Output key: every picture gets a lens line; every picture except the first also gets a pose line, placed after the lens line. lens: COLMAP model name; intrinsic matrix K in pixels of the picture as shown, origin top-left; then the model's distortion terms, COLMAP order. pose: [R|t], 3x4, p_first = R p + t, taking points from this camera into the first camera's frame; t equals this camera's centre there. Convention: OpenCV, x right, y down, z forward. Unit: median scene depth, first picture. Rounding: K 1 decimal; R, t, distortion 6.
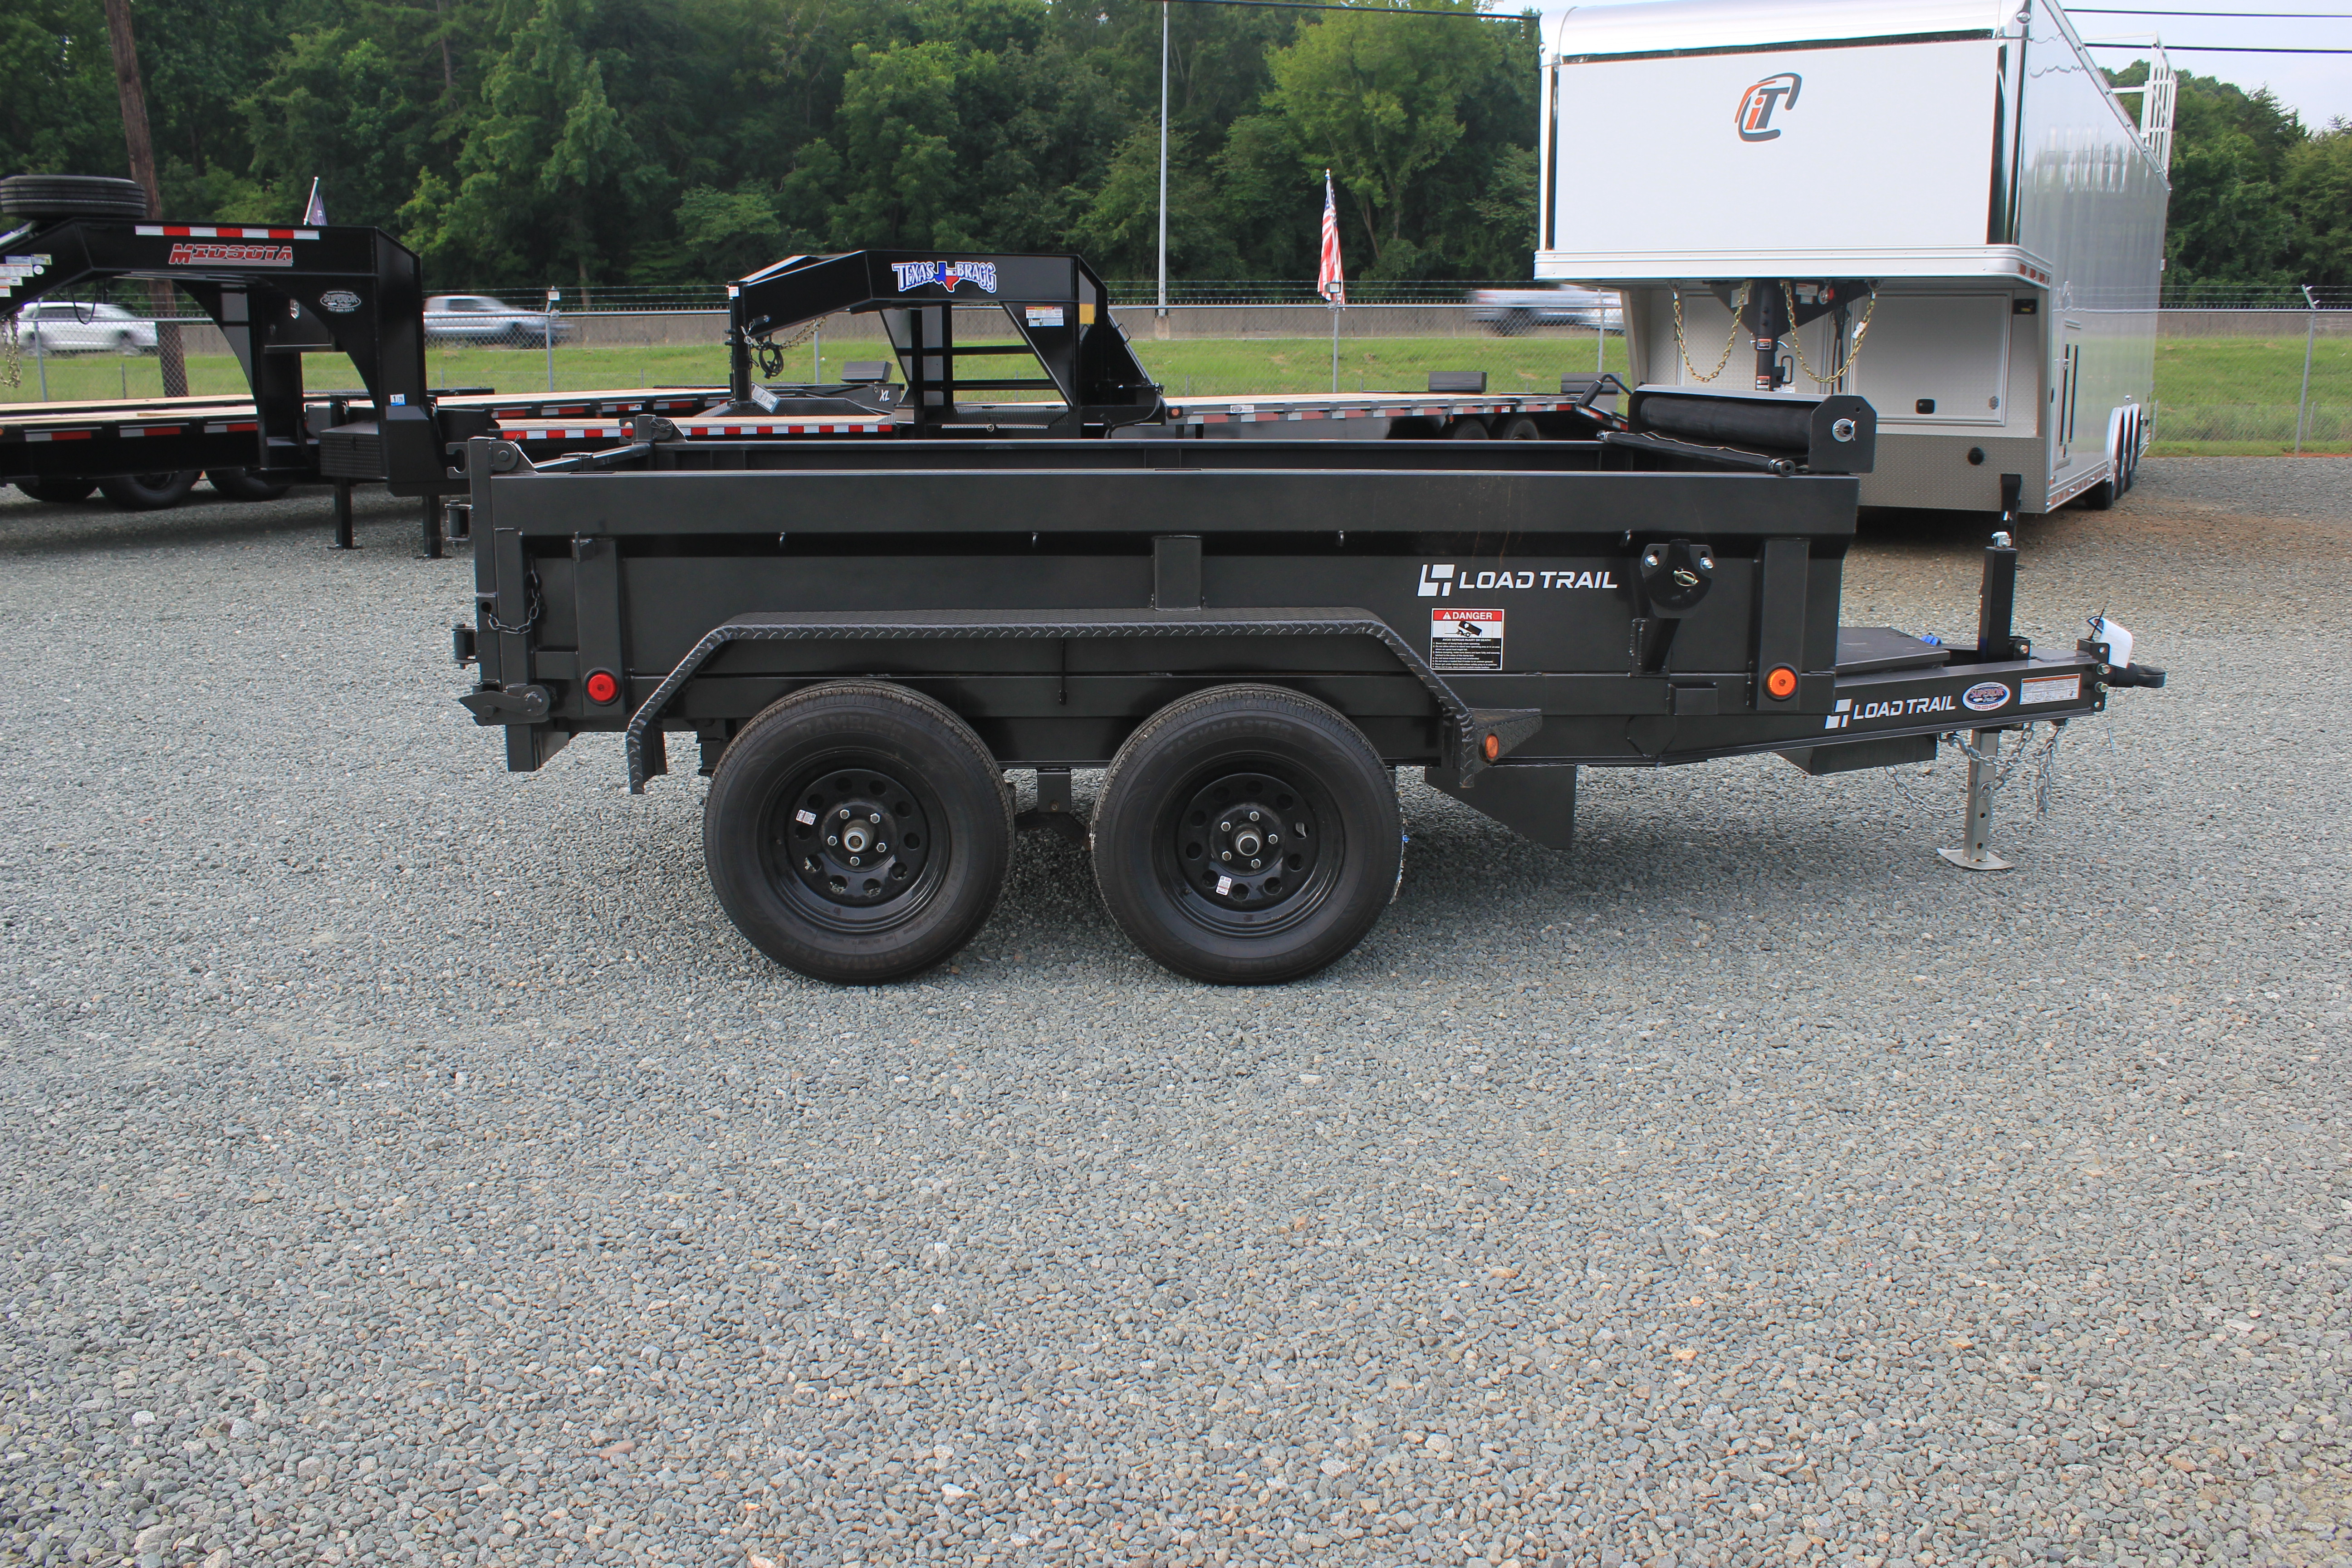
lens RADIAL K [[1926.7, 0, 1178.4], [0, 1926.7, 771.9], [0, 0, 1]] dist [-0.156109, 0.136918]
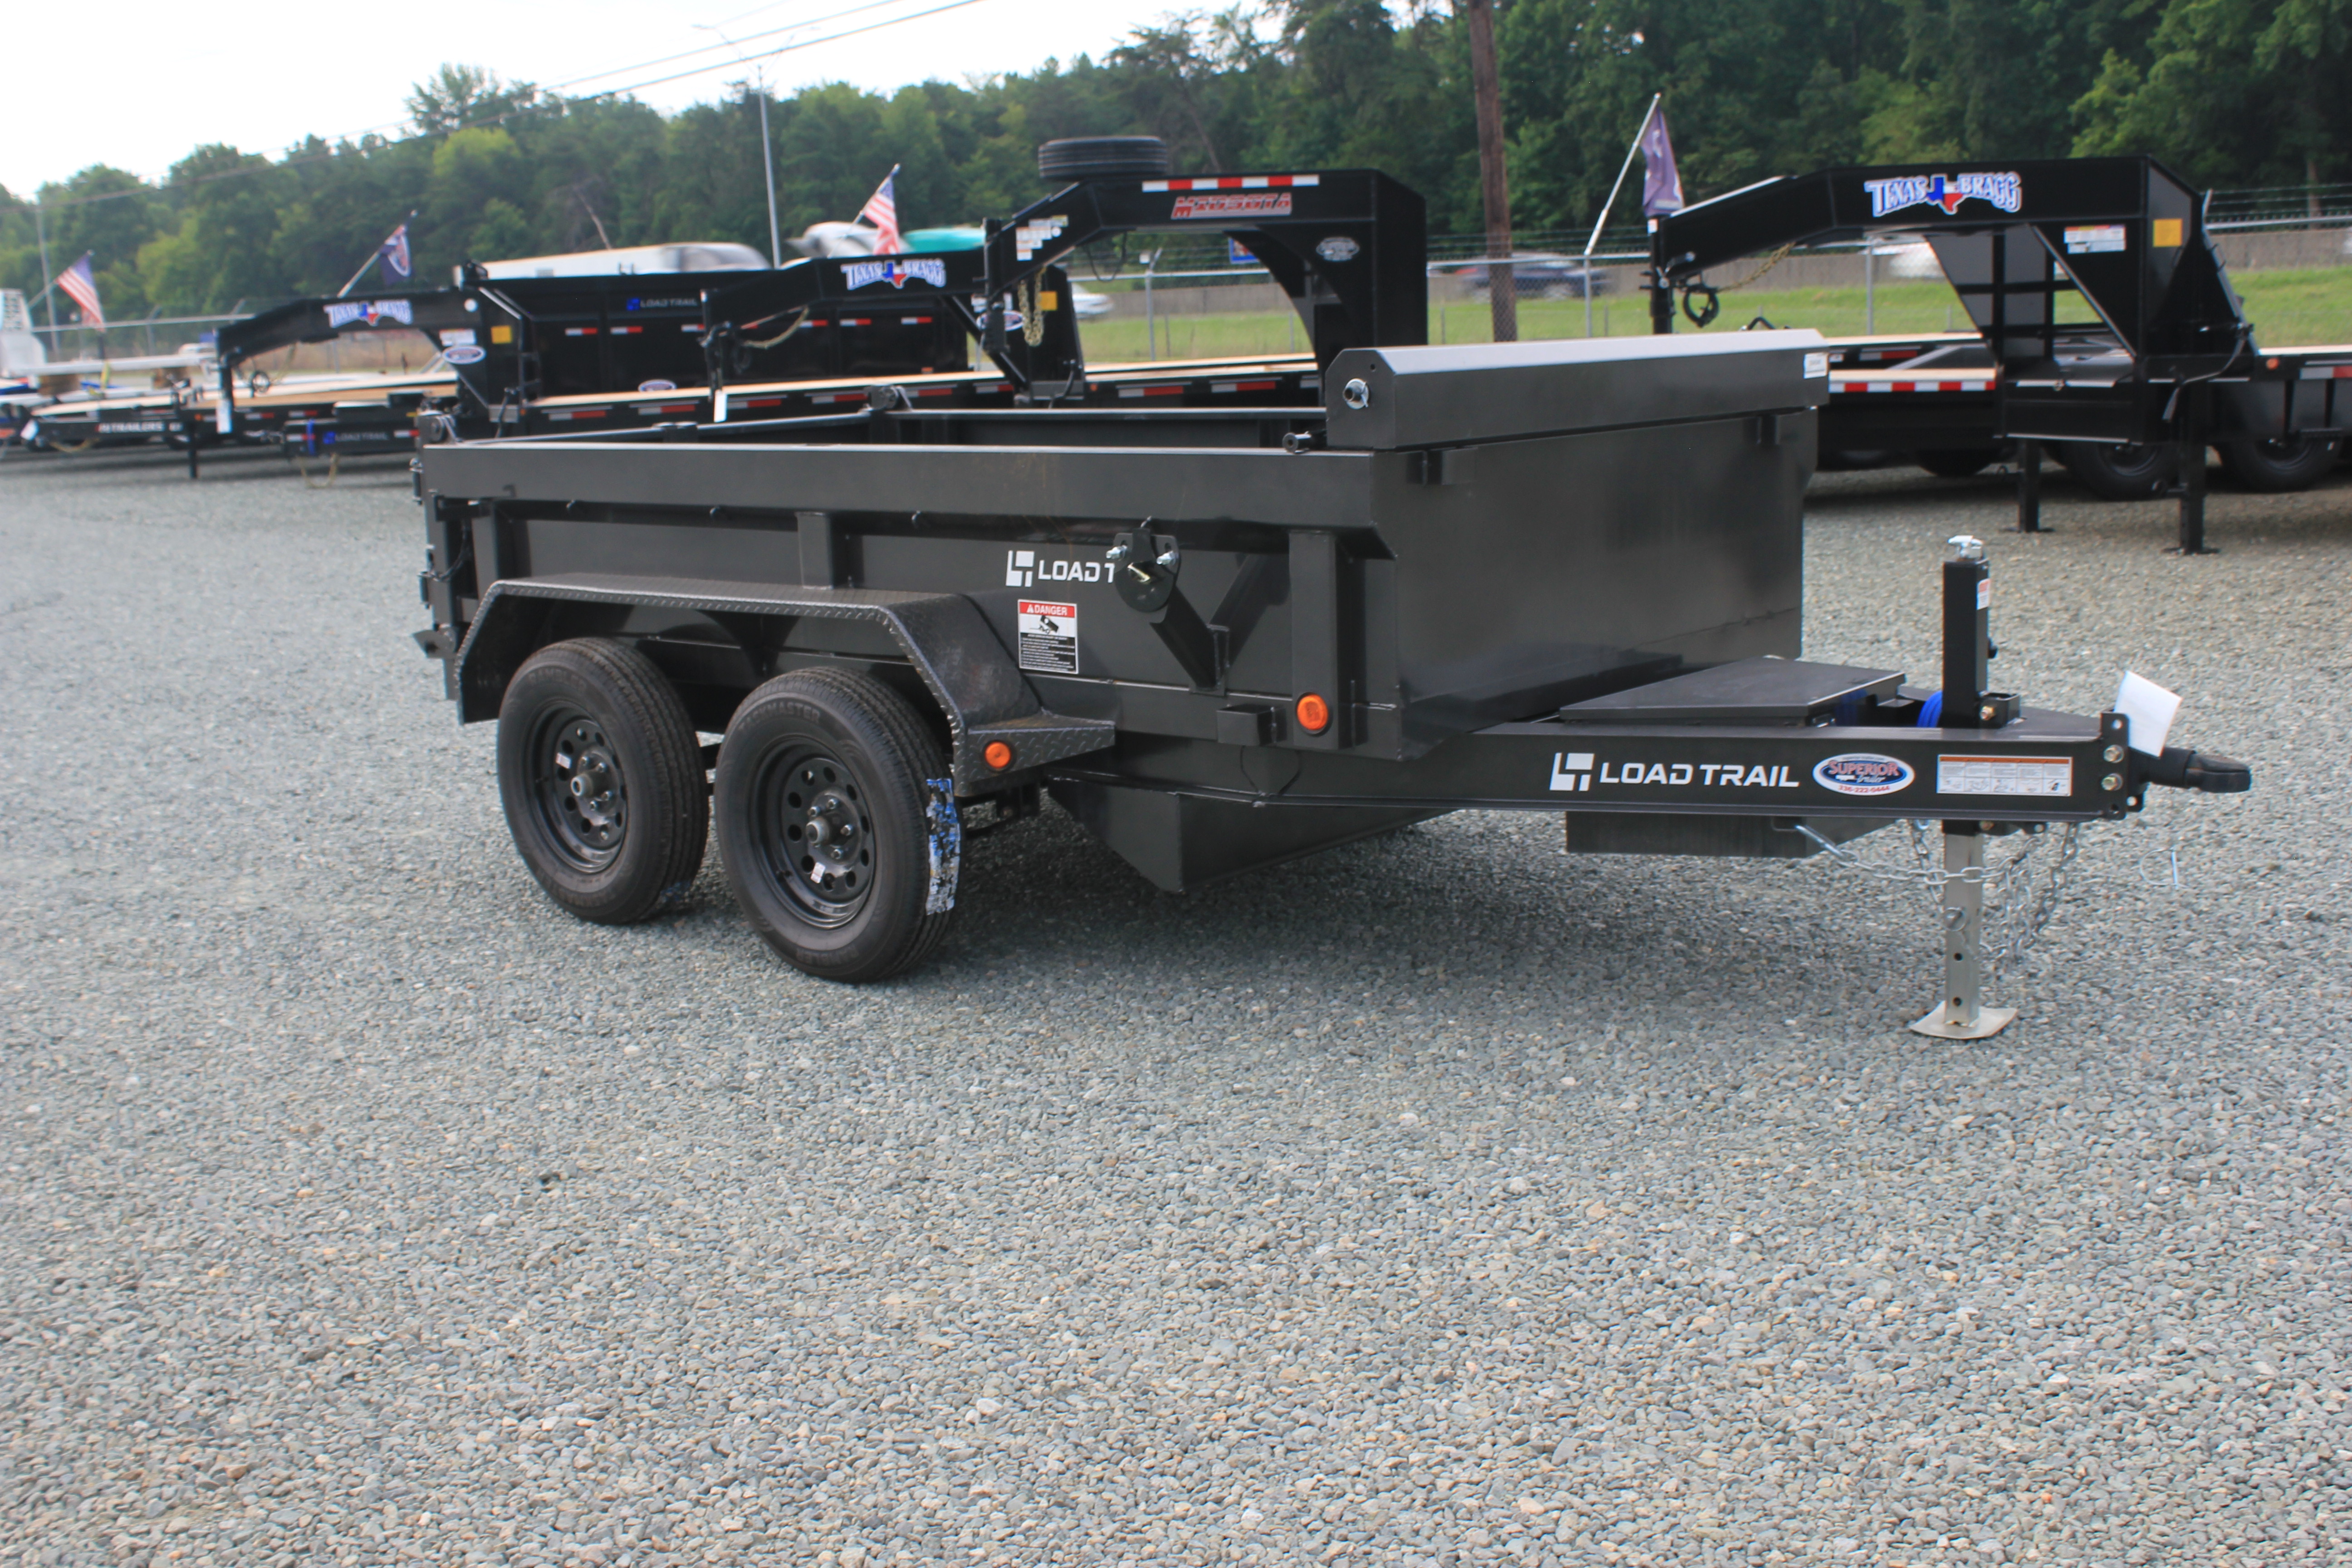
lens RADIAL K [[2433.0, 0, 1180.5], [0, 2433.0, 707.4], [0, 0, 1]] dist [-0.134360, 0.157935]
pose [[0.724080, 0.078372, -0.685249, 0.970549], [-0.107556, 0.994199, 0.000057, -0.043148], [0.681279, 0.073661, 0.728309, 0.224801]]
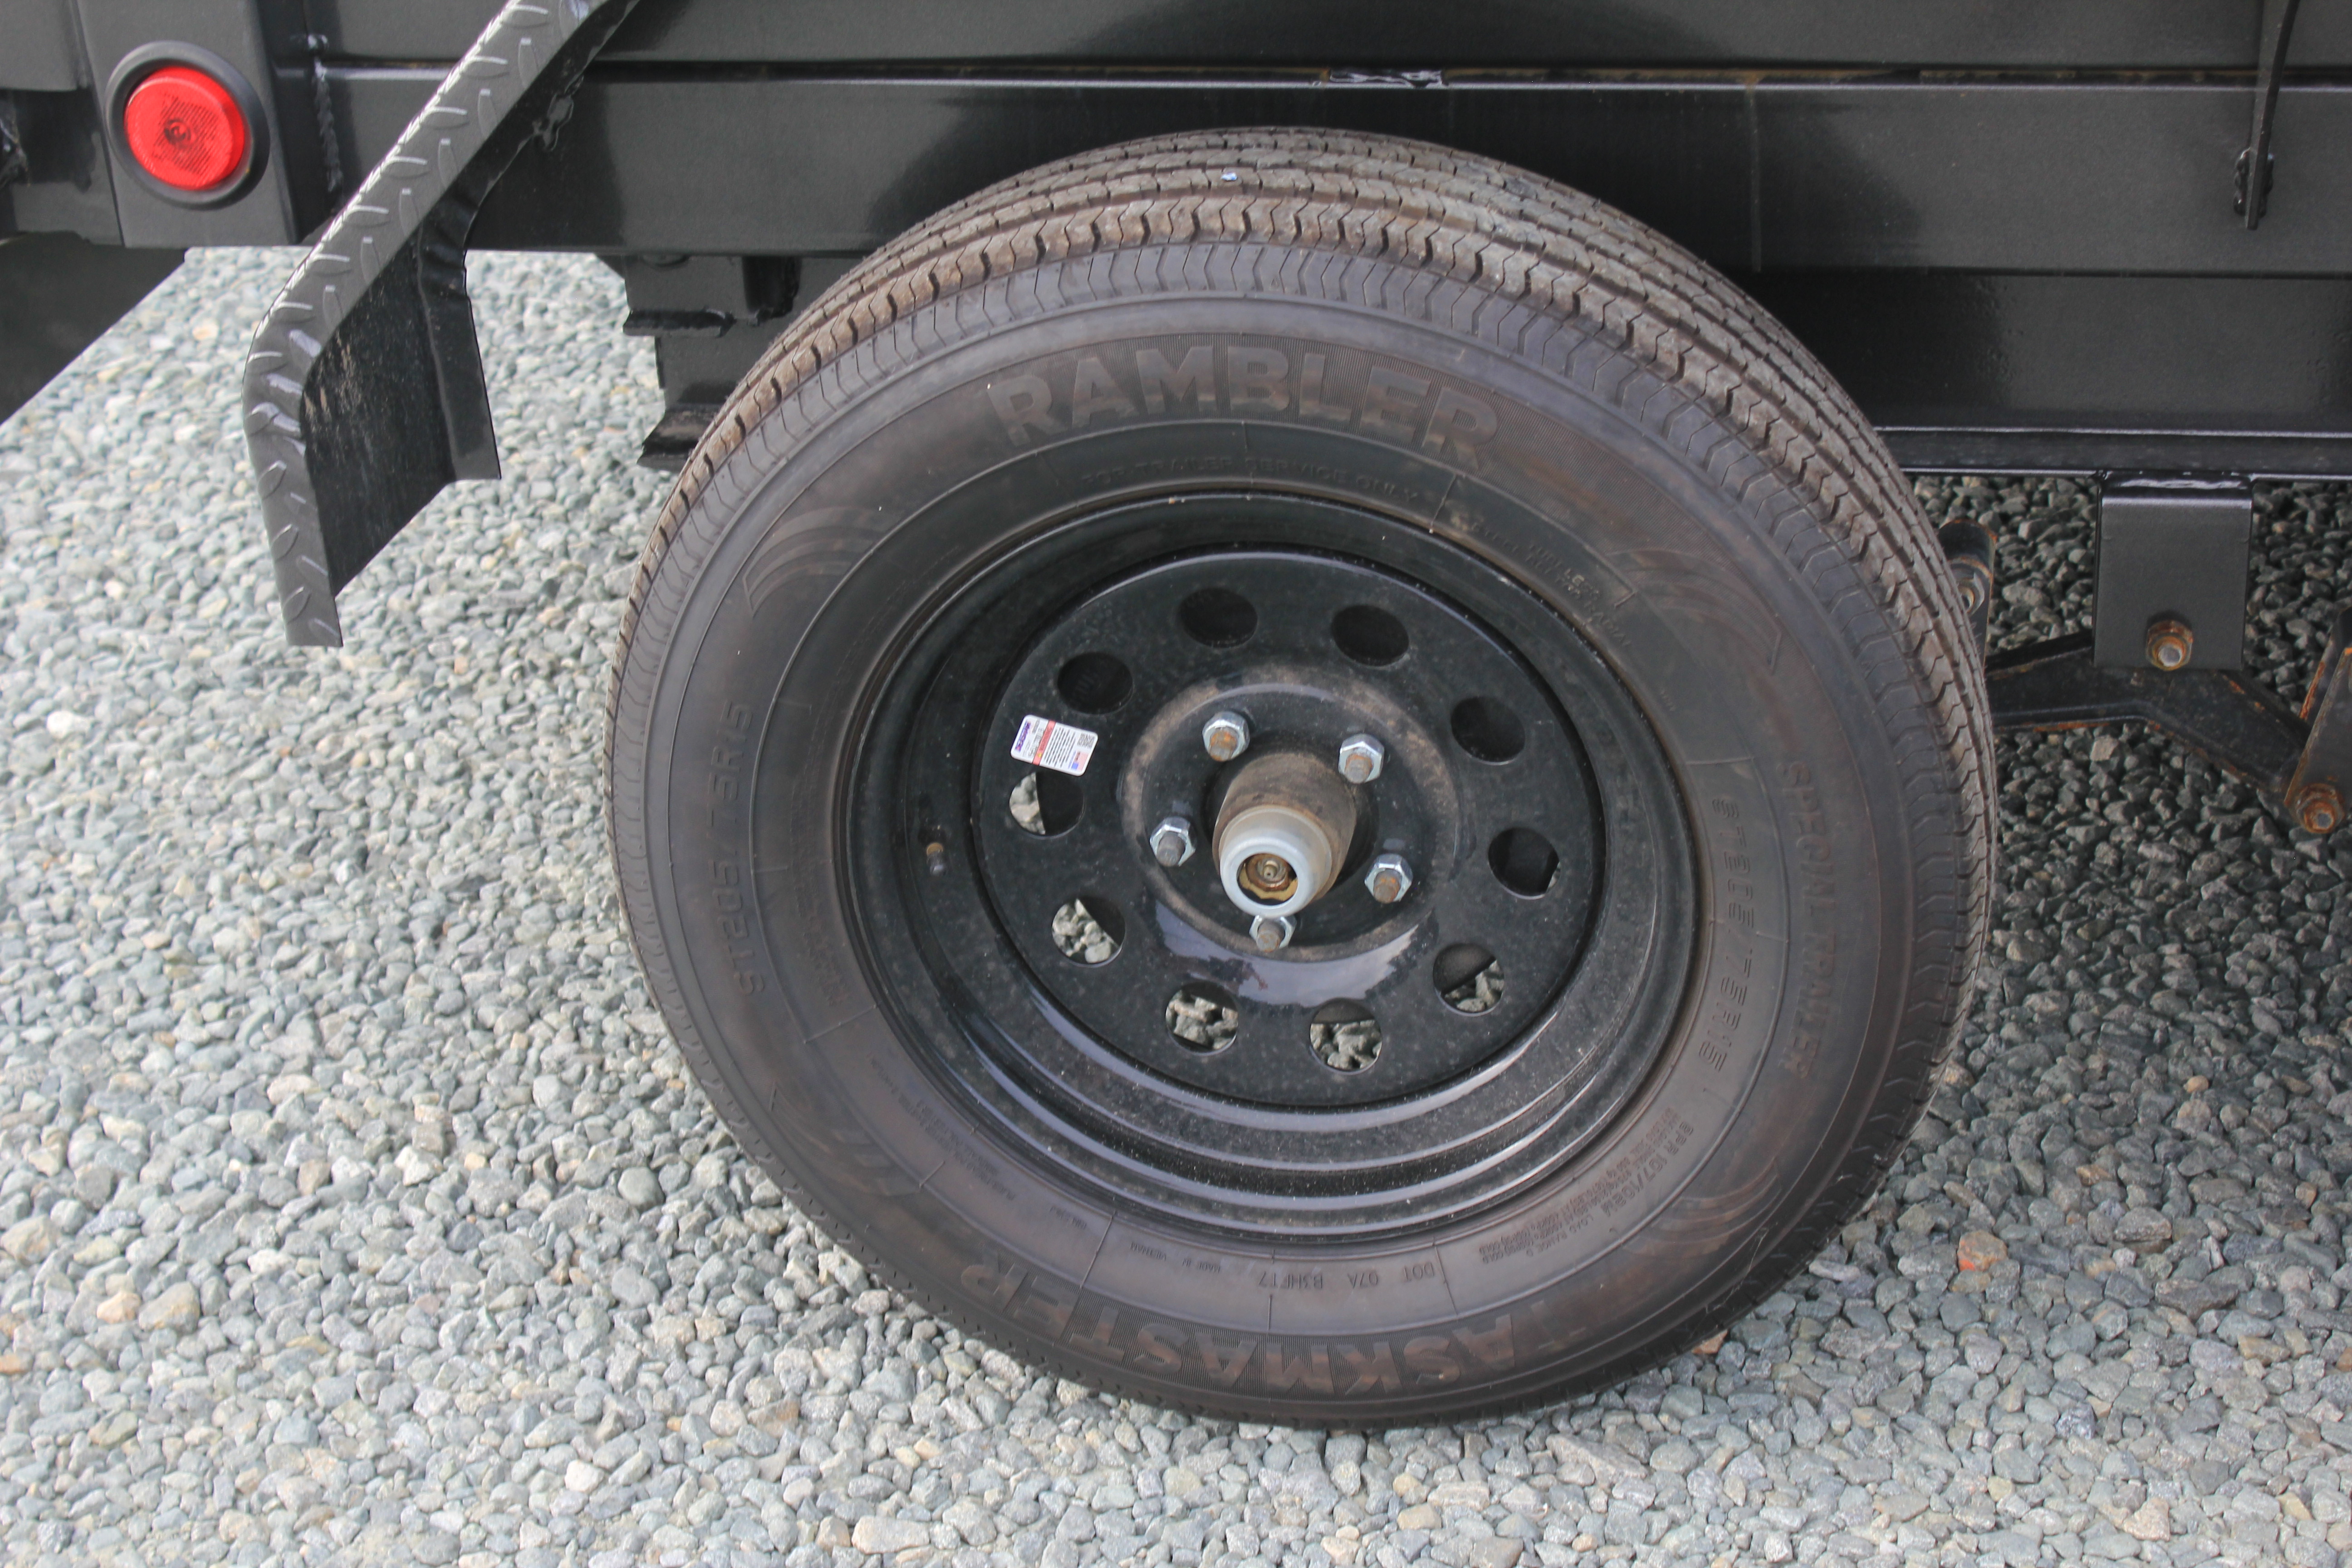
lens RADIAL K [[4068.4, 0, 1176.0], [0, 4068.4, 784.0], [0, 0, 1]] dist [0.001647, 0.086403]
pose [[0.971227, 0.052510, -0.232296, -0.067272], [0.008480, 0.967146, 0.254078, -0.089591], [0.238006, -0.248737, 0.938873, 0.536221]]
